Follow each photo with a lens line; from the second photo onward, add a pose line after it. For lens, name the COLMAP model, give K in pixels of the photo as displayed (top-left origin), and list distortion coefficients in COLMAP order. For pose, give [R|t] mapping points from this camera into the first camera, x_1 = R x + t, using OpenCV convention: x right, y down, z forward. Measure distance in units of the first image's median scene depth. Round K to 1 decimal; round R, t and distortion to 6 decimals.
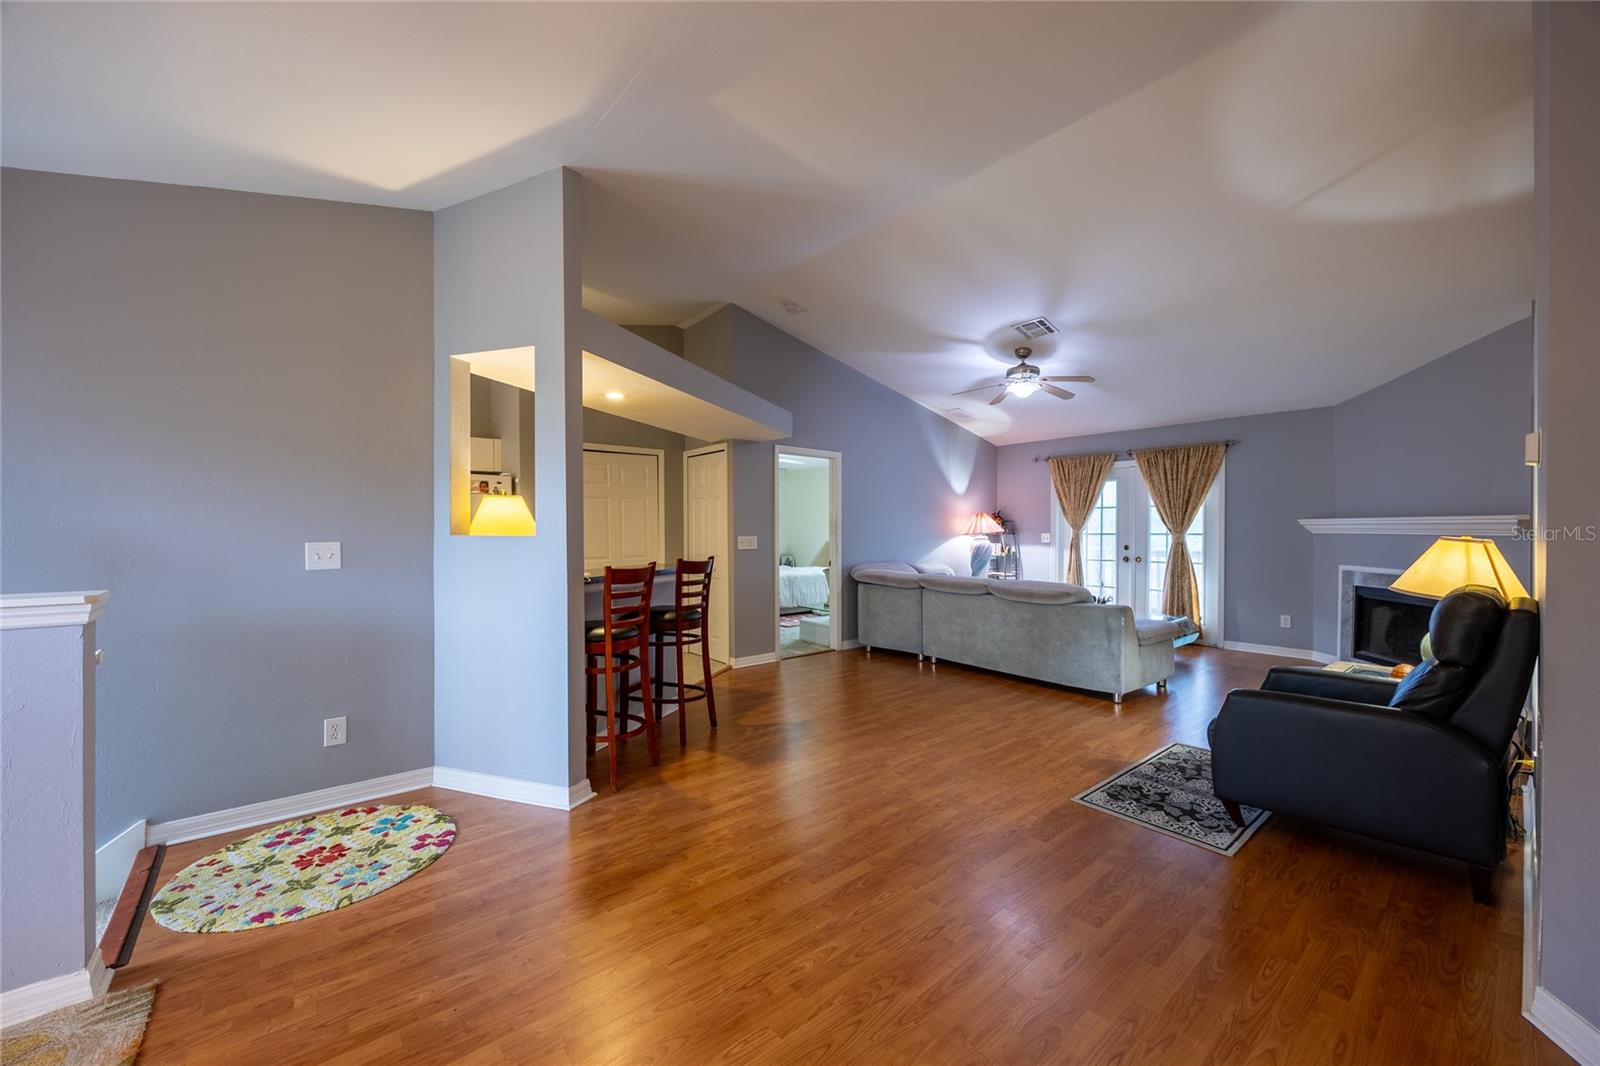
lens RADIAL K [[619.9, 0, 817.8], [0, 619.9, 539.9], [0, 0, 1]] dist [0.001213, 0.000154]
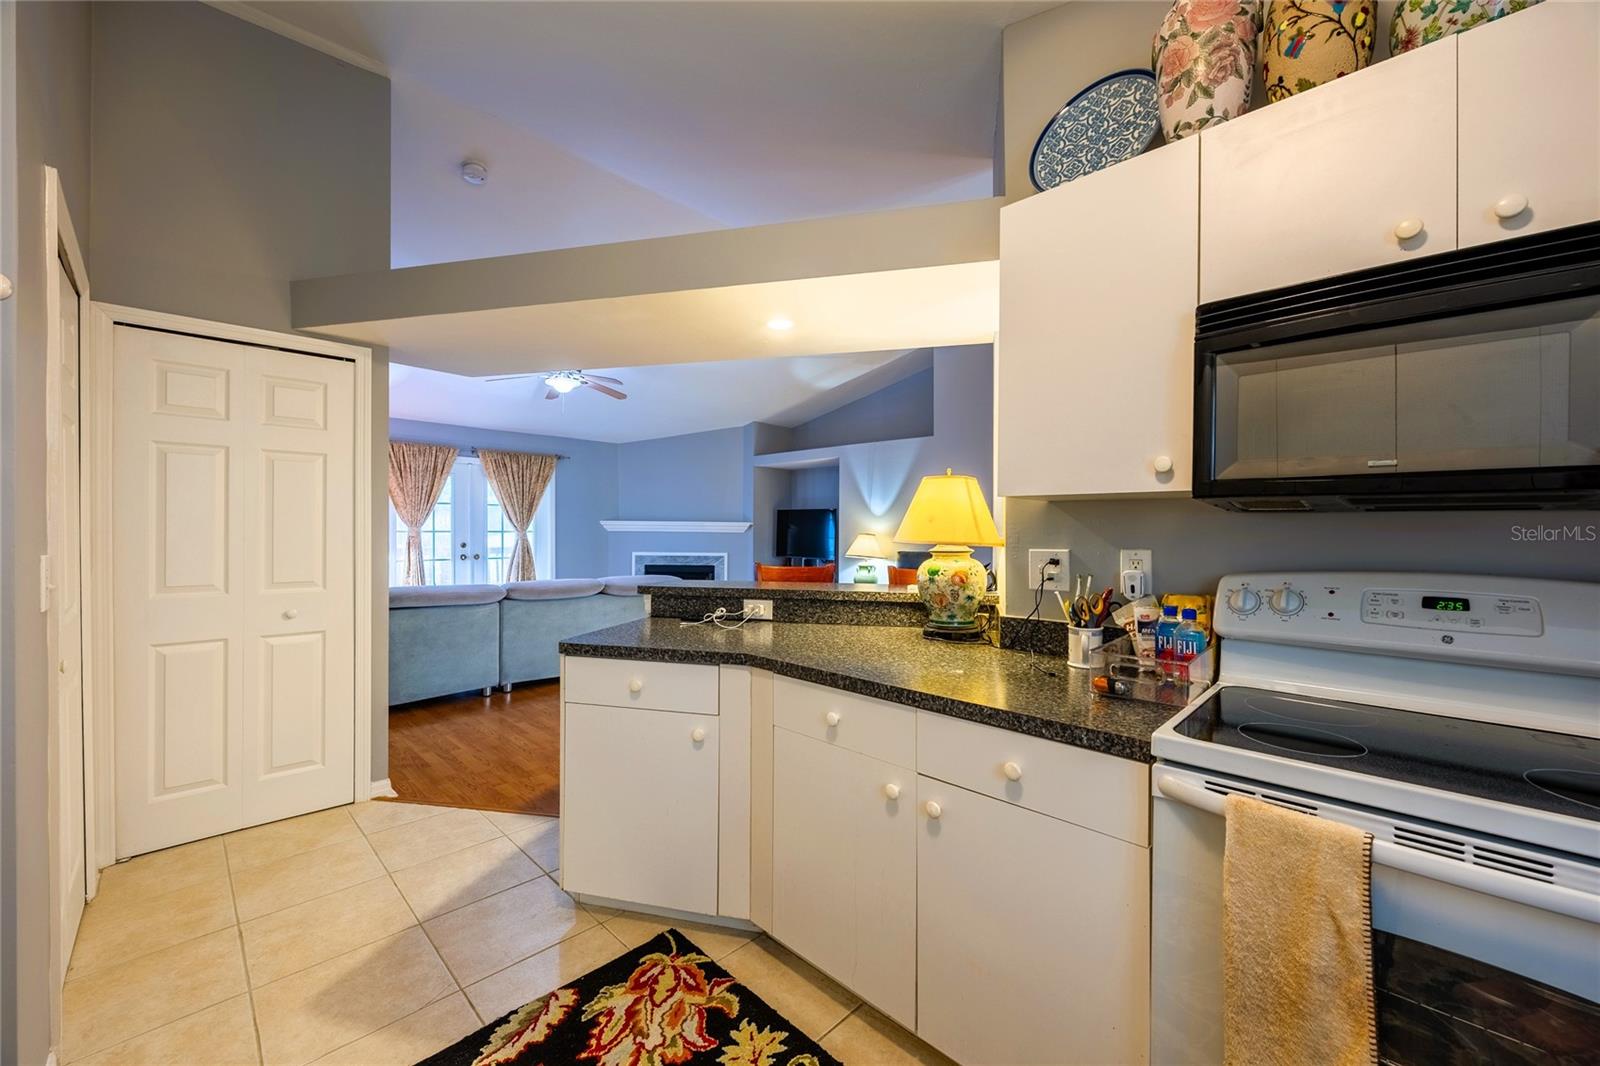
lens RADIAL K [[617.8, 0, 809.5], [0, 617.8, 533.2], [0, 0, 1]] dist [-0.000834, 0.000007]
pose [[-0.081797, -0.006572, 0.996627, -0.662819], [0.007769, 0.999944, 0.007231, -0.012025], [-0.996619, 0.008334, -0.081742, 0.685097]]
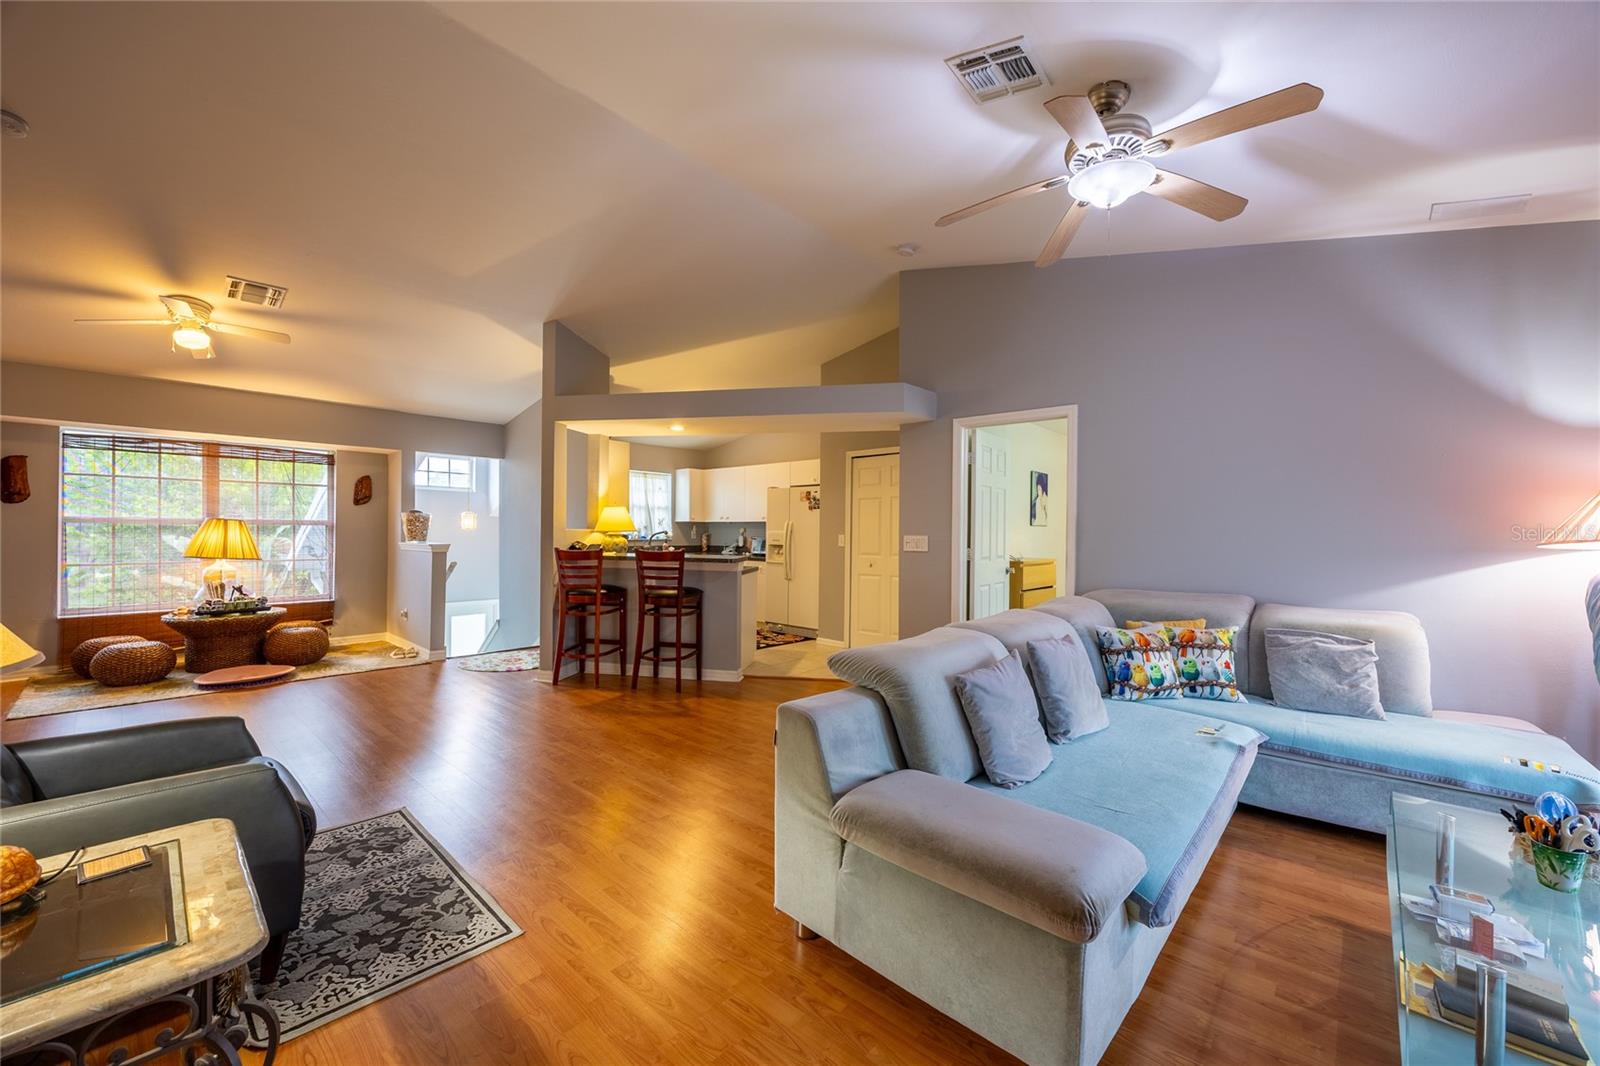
lens RADIAL K [[617.3, 0, 794.5], [0, 617.3, 534.8], [0, 0, 1]] dist [-0.002319, 0.000022]
pose [[0.114527, 0.008233, -0.993386, 0.707394], [-0.023977, 0.999697, 0.005521, -0.008001], [0.993131, 0.023186, 0.114690, 0.740564]]
